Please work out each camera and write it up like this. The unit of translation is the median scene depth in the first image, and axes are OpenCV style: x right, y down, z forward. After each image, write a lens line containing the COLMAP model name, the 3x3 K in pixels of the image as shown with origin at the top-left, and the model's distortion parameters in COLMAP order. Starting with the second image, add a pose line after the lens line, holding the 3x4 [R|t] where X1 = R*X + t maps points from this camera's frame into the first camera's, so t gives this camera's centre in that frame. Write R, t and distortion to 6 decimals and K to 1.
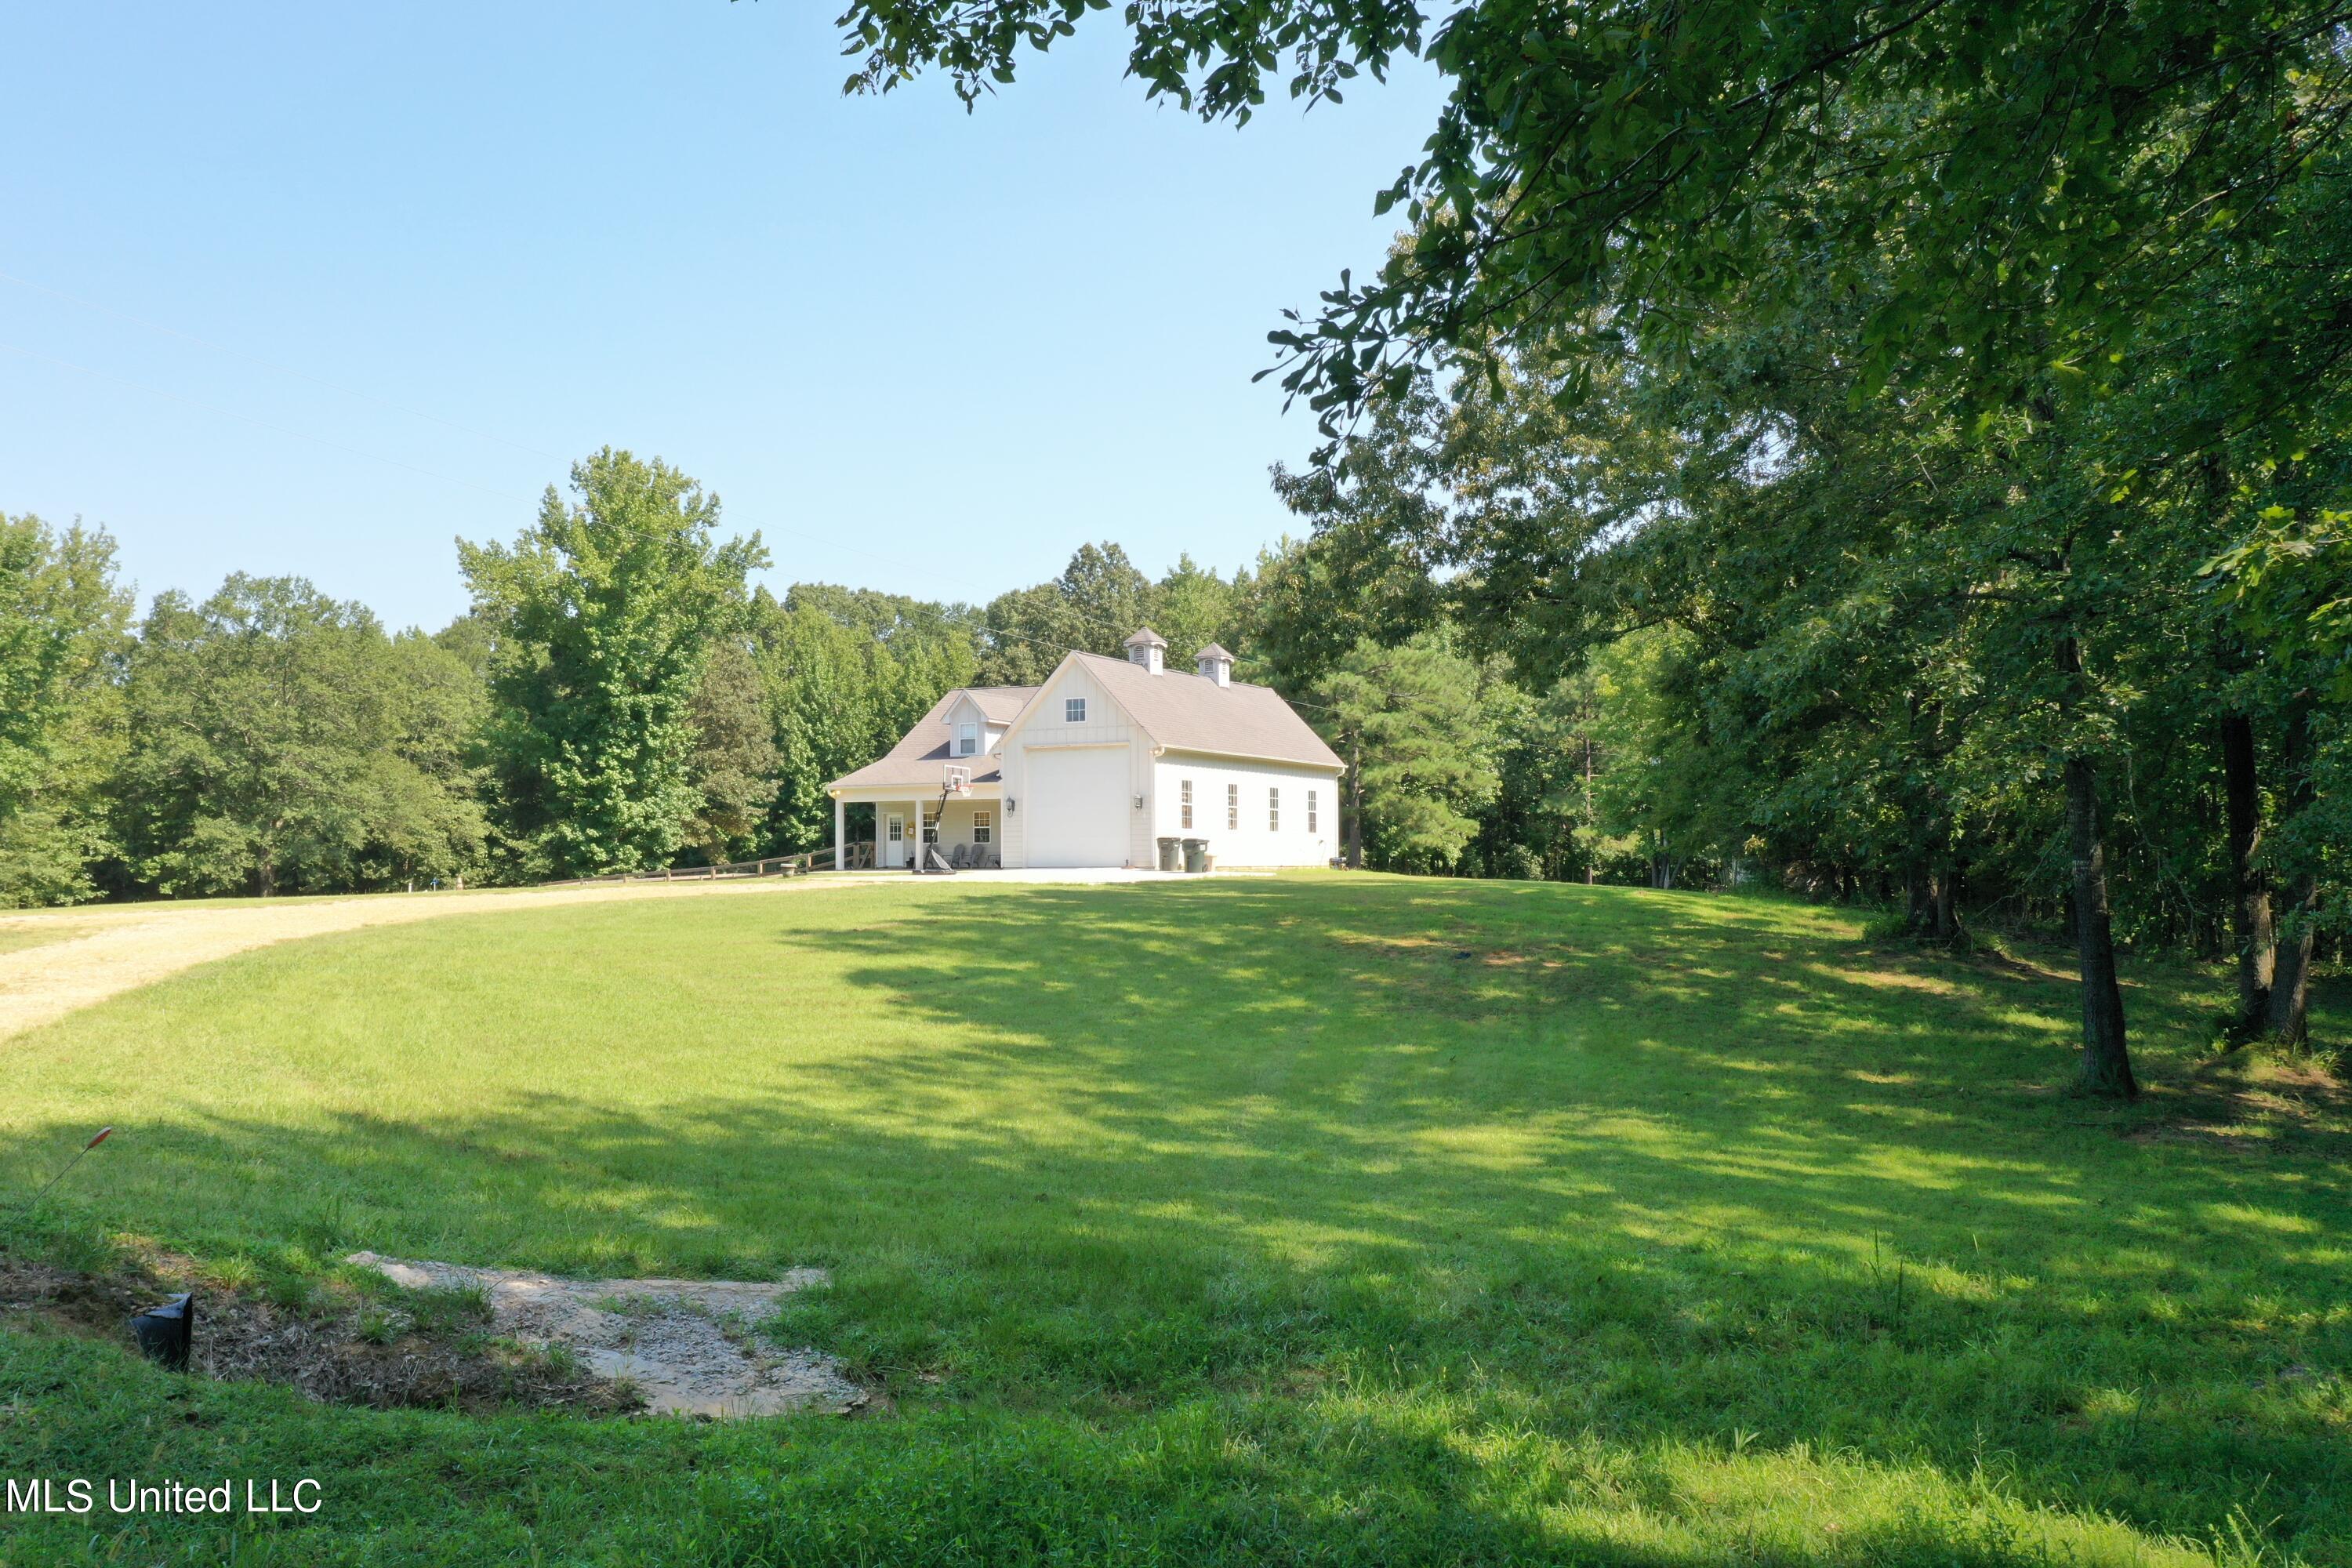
lens RADIAL K [[1875.1, 0, 1176.8], [0, 1875.1, 774.9], [0, 0, 1]] dist [0.024765, 0.007338]
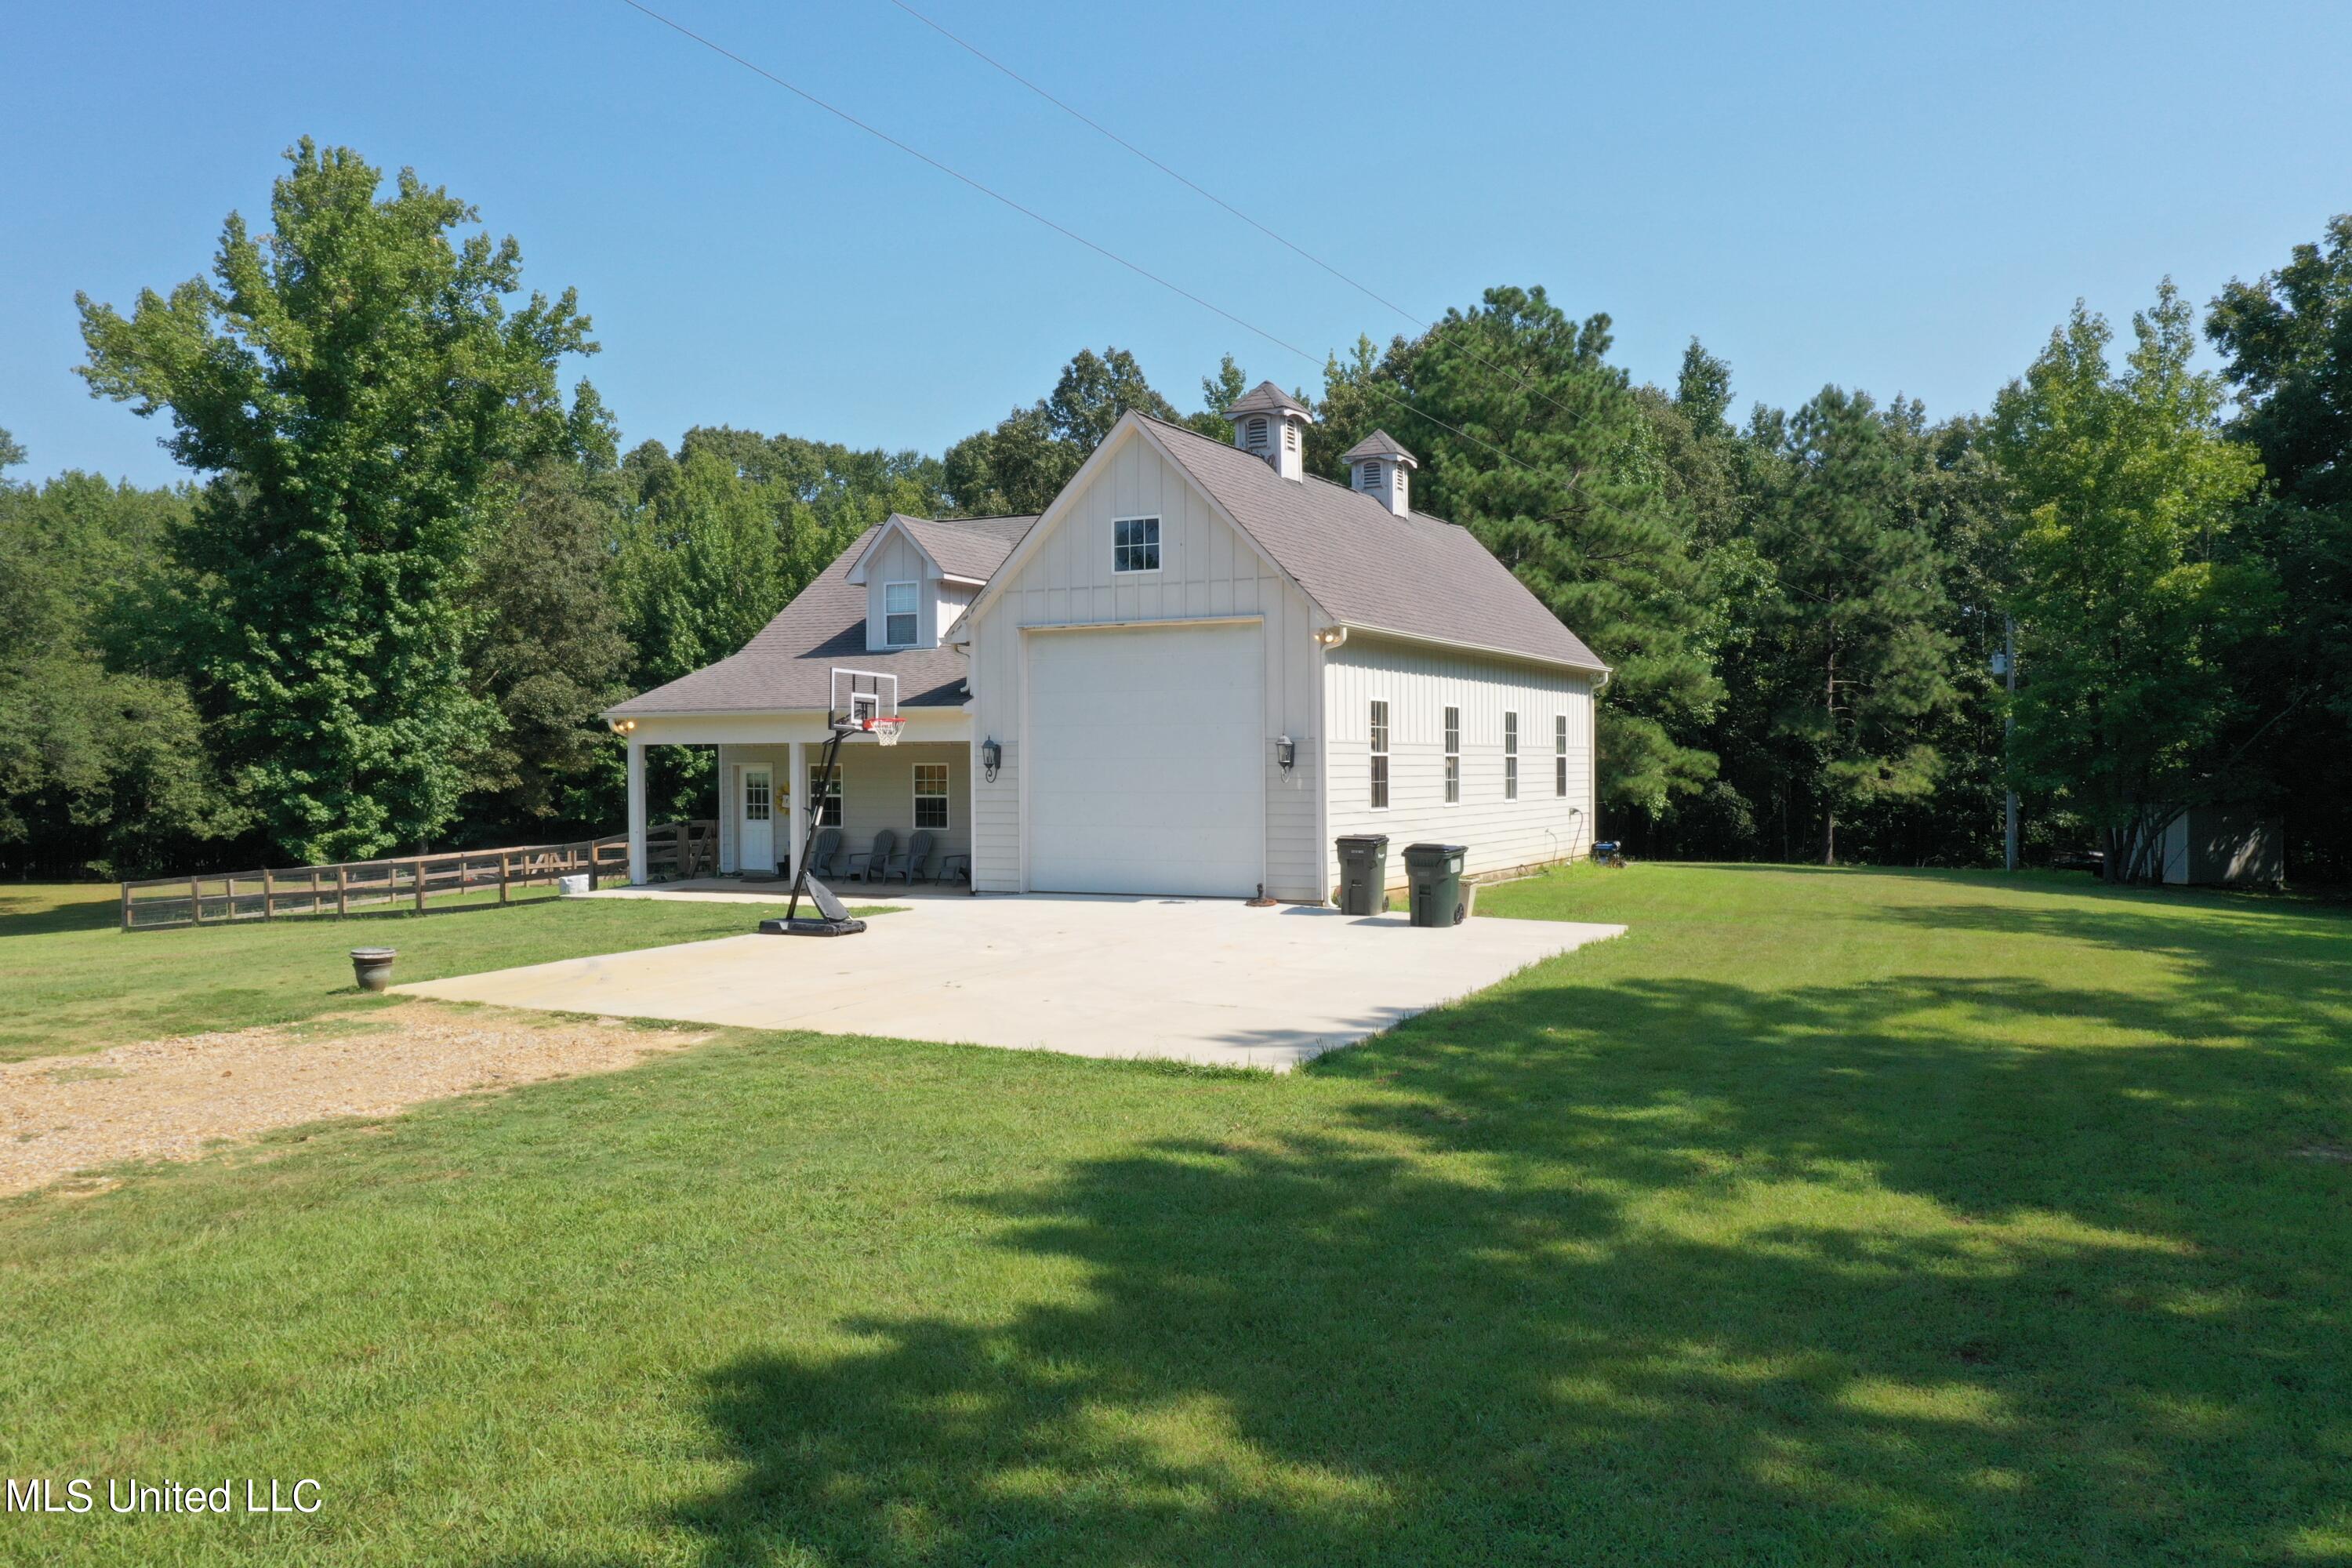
lens RADIAL K [[1875.1, 0, 1181.6], [0, 1875.1, 792.5], [0, 0, 1]] dist [0.024765, 0.007338]
pose [[0.999749, -0.001478, 0.022369, -0.035834], [0.000085, 0.998067, 0.062146, -0.002254], [-0.022417, -0.062128, 0.997816, 0.369990]]
